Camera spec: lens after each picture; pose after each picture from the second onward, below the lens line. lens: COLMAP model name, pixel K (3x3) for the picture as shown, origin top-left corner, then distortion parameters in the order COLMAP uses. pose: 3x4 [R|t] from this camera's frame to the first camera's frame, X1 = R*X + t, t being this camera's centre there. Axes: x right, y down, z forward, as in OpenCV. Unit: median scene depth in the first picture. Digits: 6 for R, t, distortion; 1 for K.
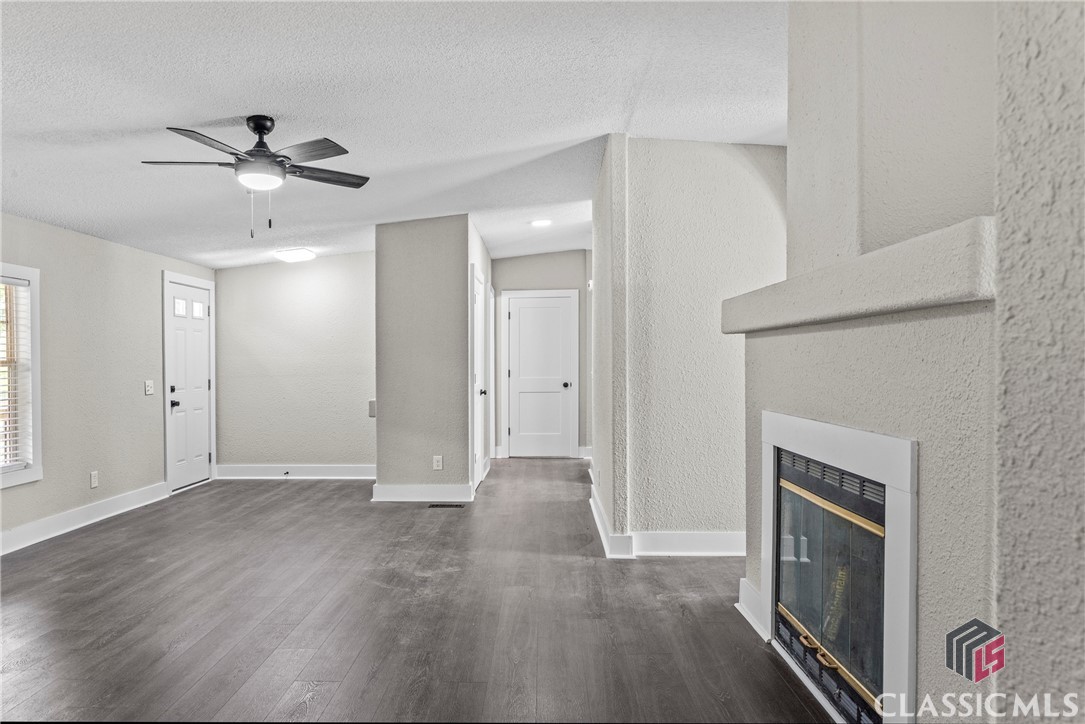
lens RADIAL K [[663.7, 0, 513.2], [0, 663.7, 367.9], [0, 0, 1]] dist [-0.000104, -0.000391]
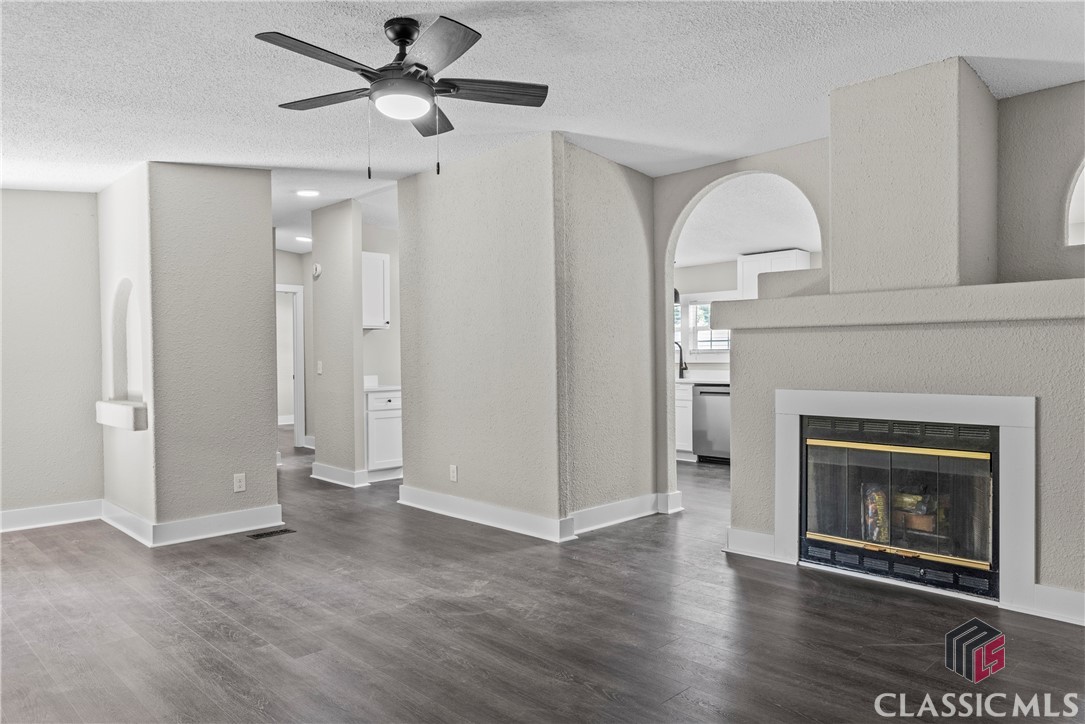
lens RADIAL K [[706.5, 0, 478.9], [0, 706.5, 361.5], [0, 0, 1]] dist [-0.000237, -0.003735]
pose [[0.708089, 0.000223, 0.706123, -0.790088], [0.004710, 0.999976, -0.005039, 0.009628], [-0.706108, 0.006894, 0.708071, 0.333456]]
